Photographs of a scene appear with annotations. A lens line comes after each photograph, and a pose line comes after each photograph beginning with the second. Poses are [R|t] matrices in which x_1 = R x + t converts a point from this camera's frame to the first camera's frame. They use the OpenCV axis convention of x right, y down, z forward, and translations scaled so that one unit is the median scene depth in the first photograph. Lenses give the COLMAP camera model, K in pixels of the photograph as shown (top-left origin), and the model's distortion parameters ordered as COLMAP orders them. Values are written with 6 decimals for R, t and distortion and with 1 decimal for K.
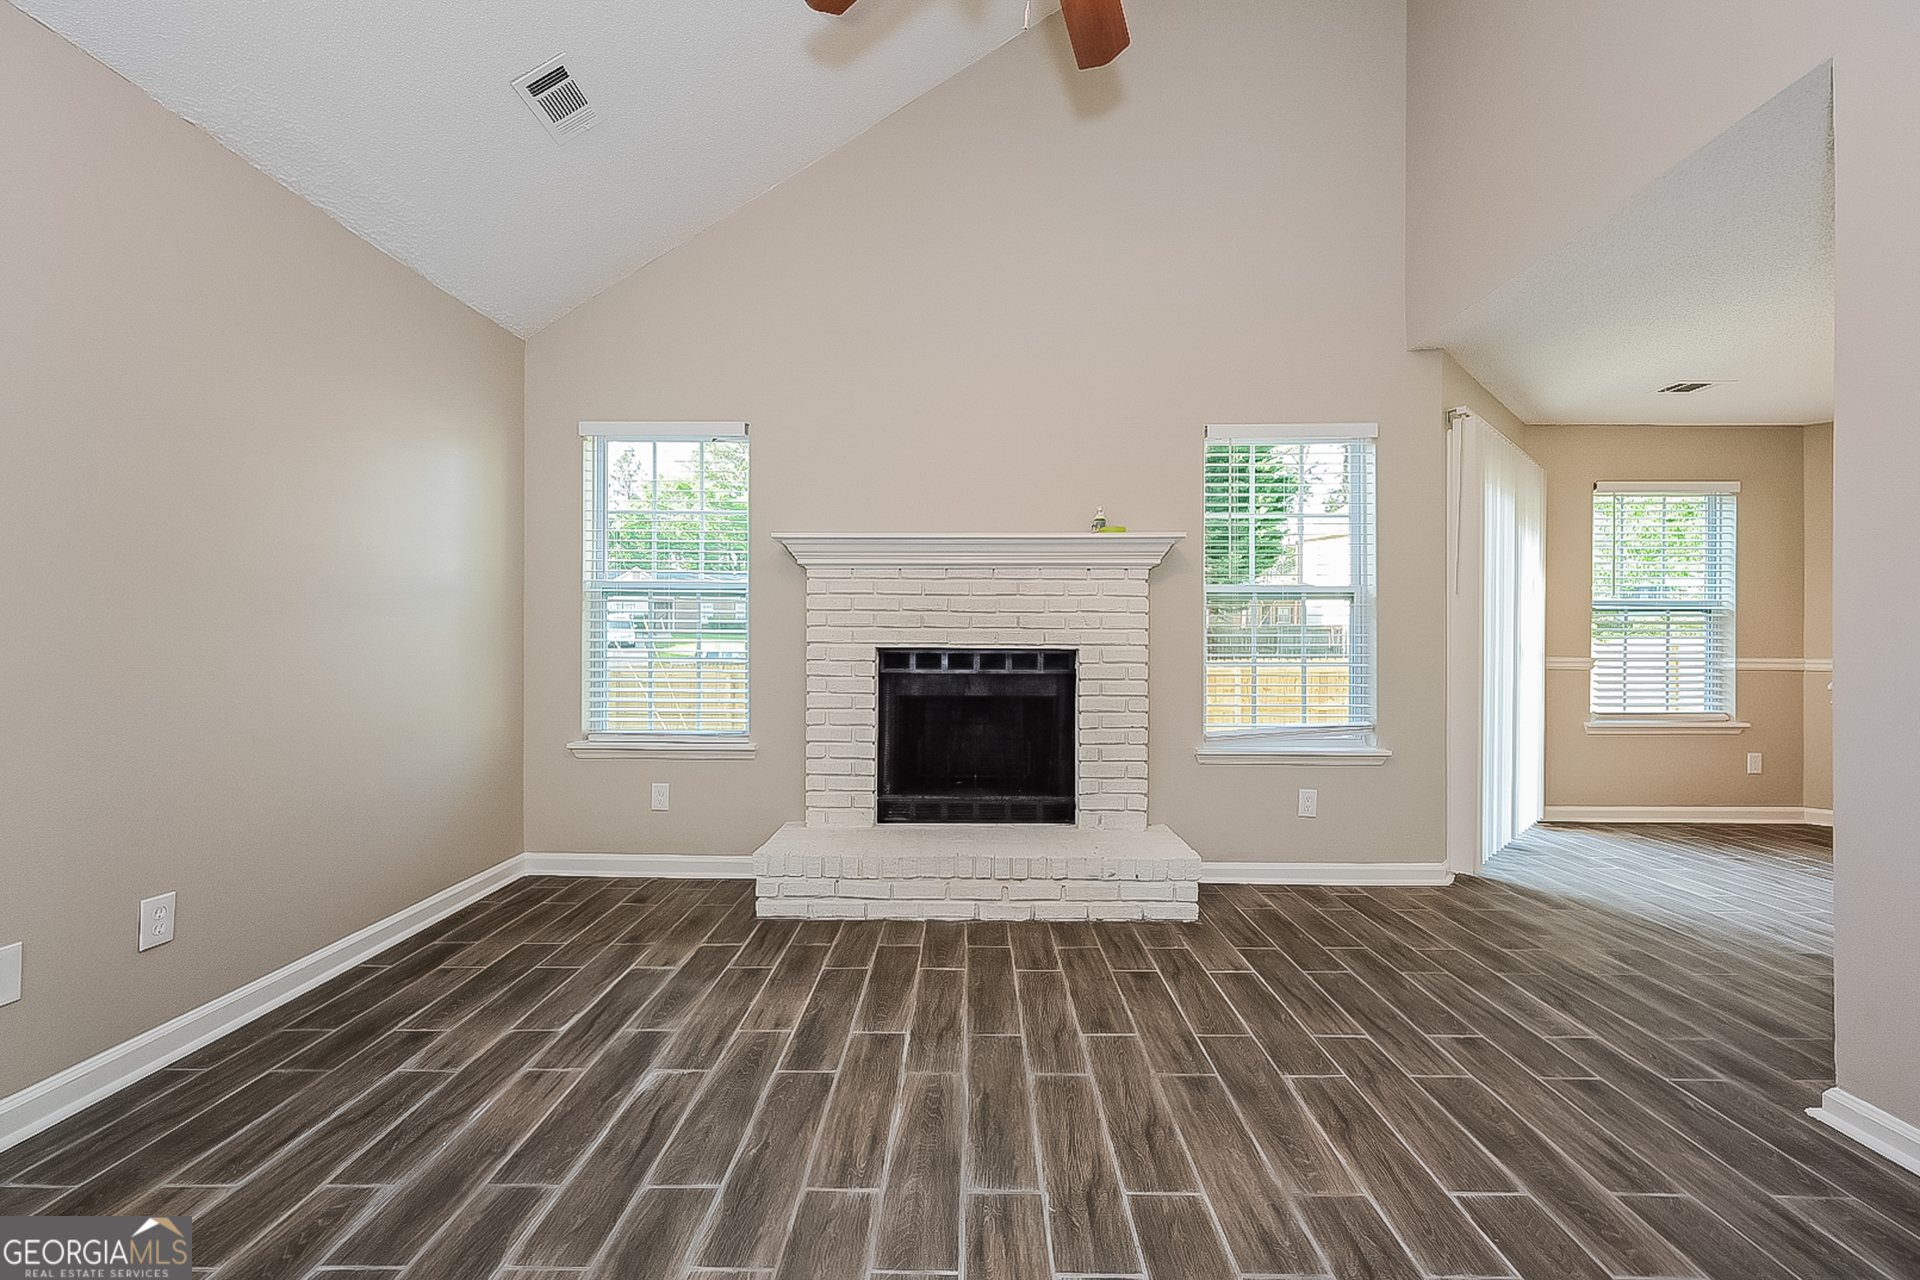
lens RADIAL K [[750.5, 0, 964.5], [0, 750.5, 645.2], [0, 0, 1]] dist [-0.000436, 0.000315]
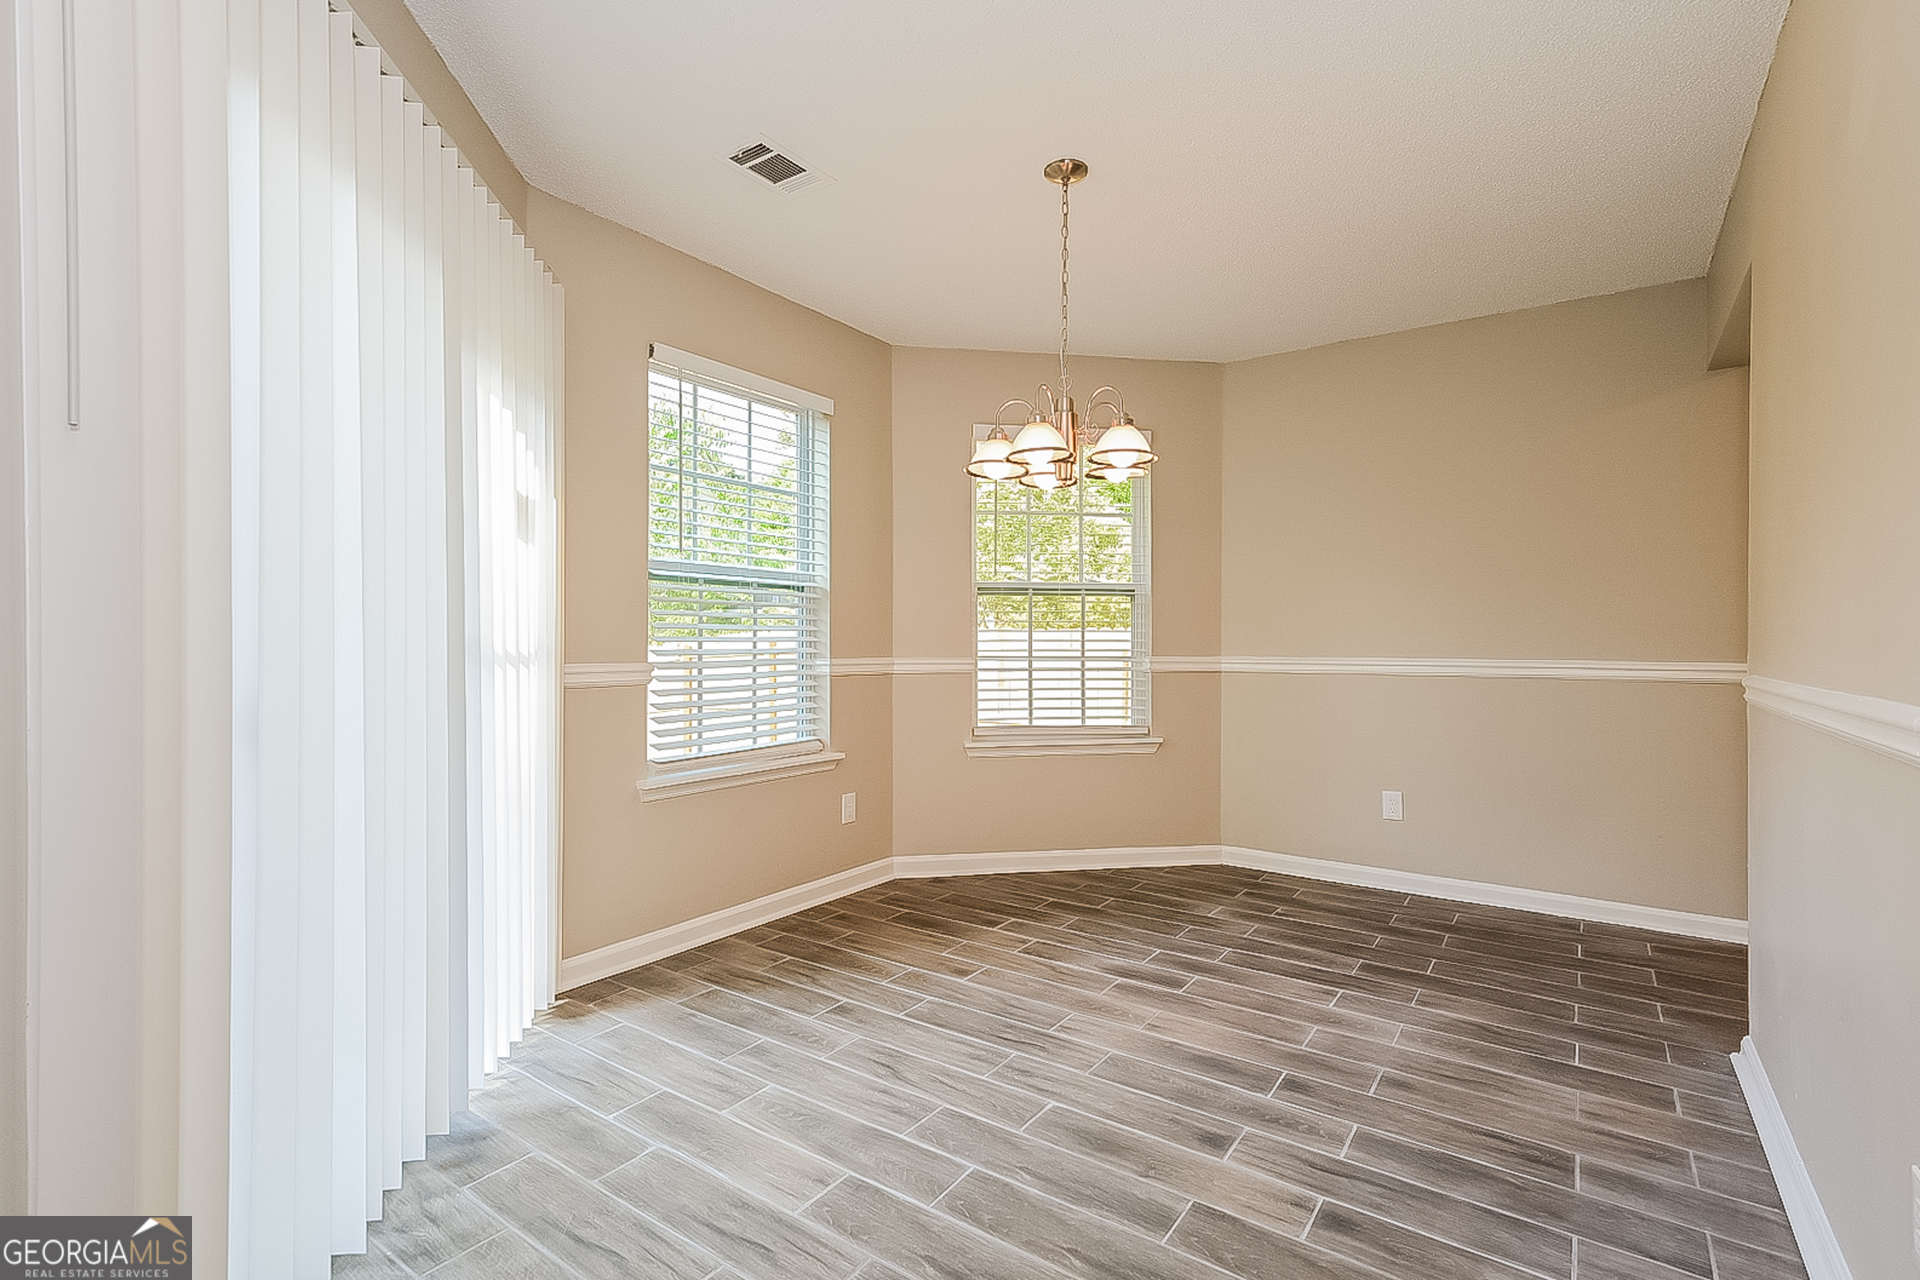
lens RADIAL K [[873.6, 0, 957.3], [0, 873.6, 637.5], [0, 0, 1]] dist [-0.000231, 0.000116]
pose [[0.580201, -0.000414, 0.814473, 0.691657], [0.002848, 0.999995, -0.001520, -0.000630], [-0.814468, 0.003202, 0.580199, 0.687160]]
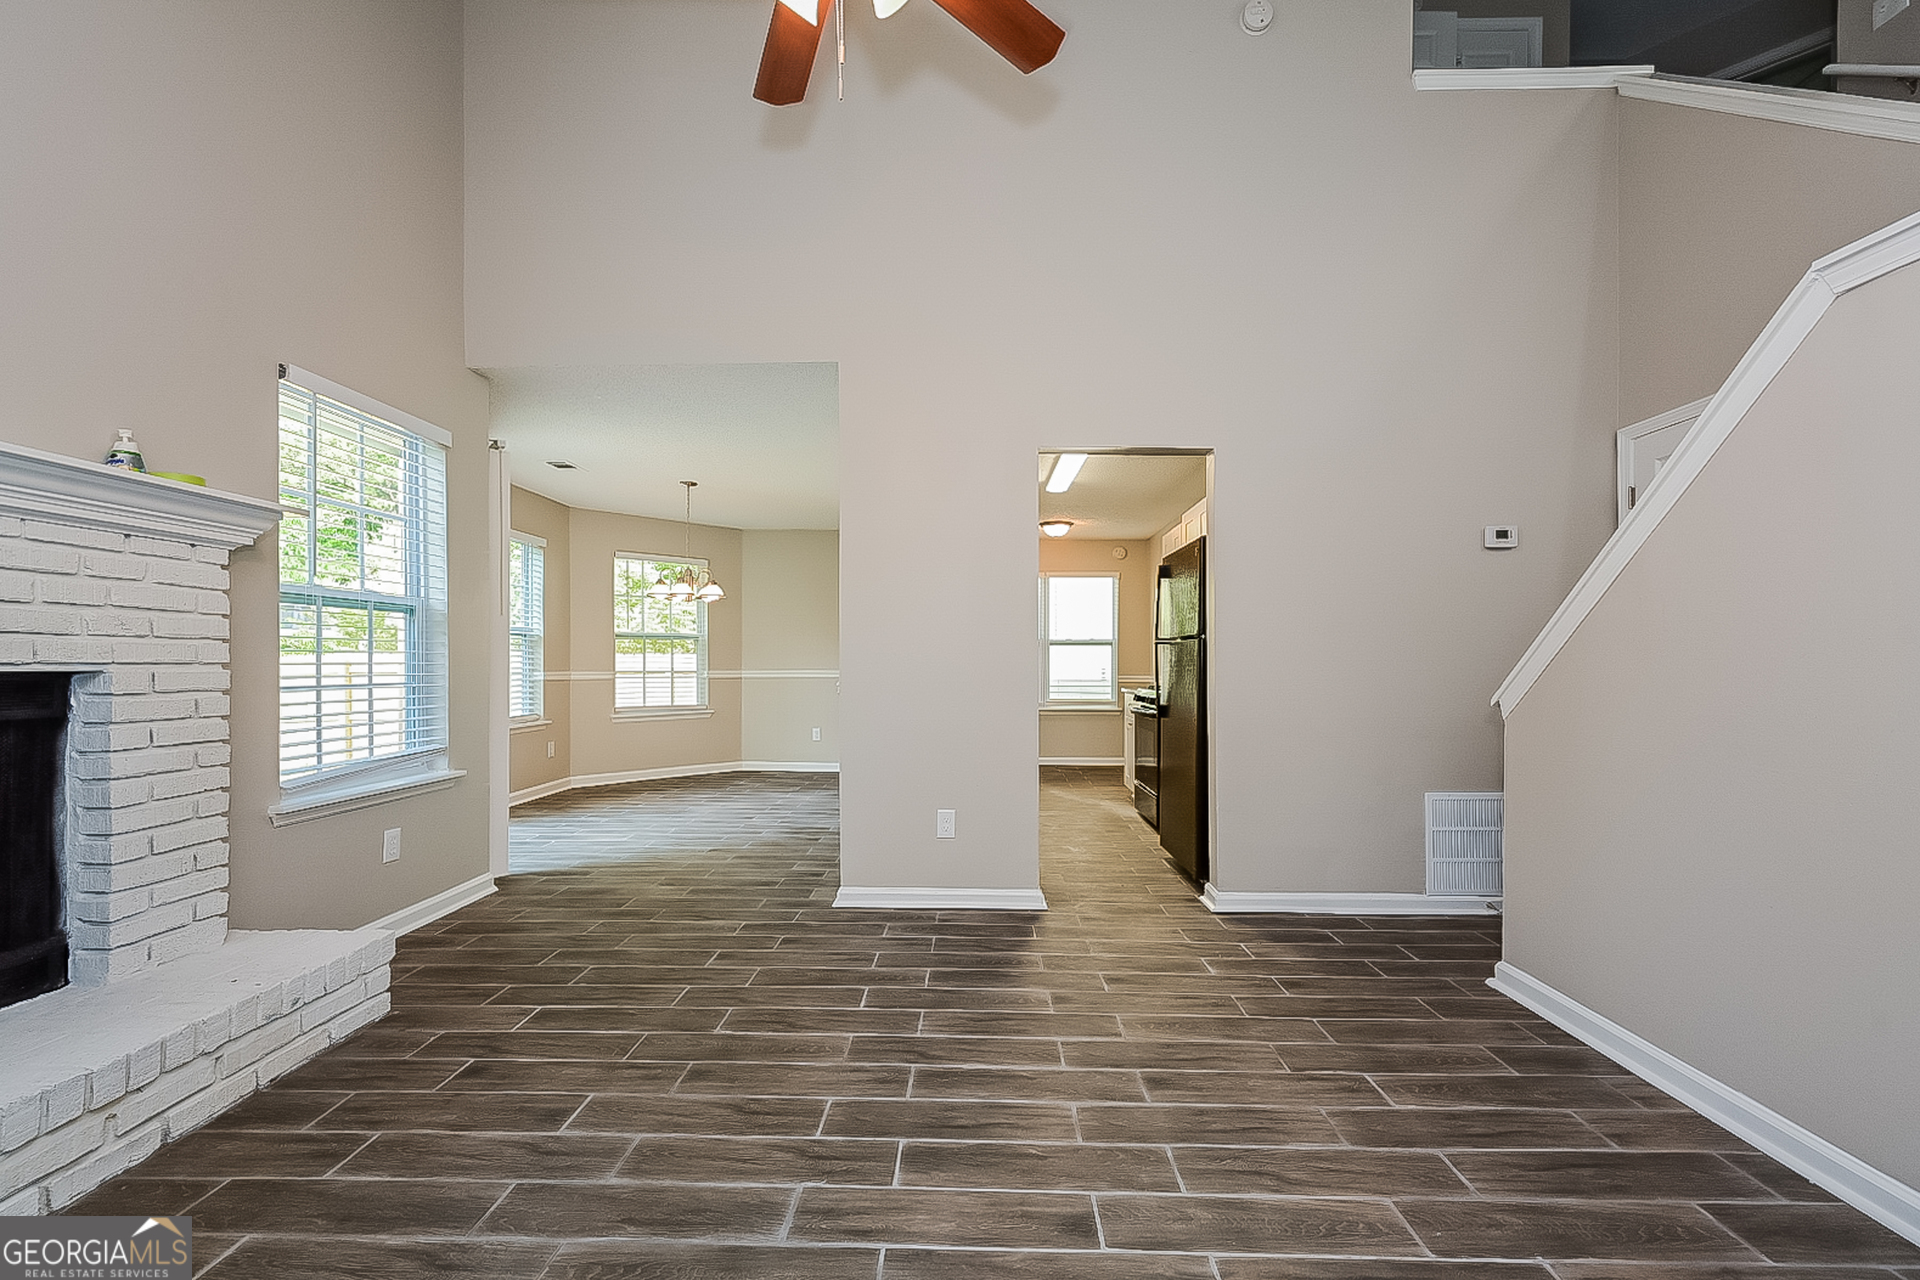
lens RADIAL K [[750.5, 0, 969.4], [0, 750.5, 669.4], [0, 0, 1]] dist [-0.000436, 0.000315]
pose [[0.012222, -0.011617, 0.999858, -0.445216], [0.001740, 0.999931, 0.011597, -0.002053], [-0.999924, 0.001598, 0.012241, 0.358377]]
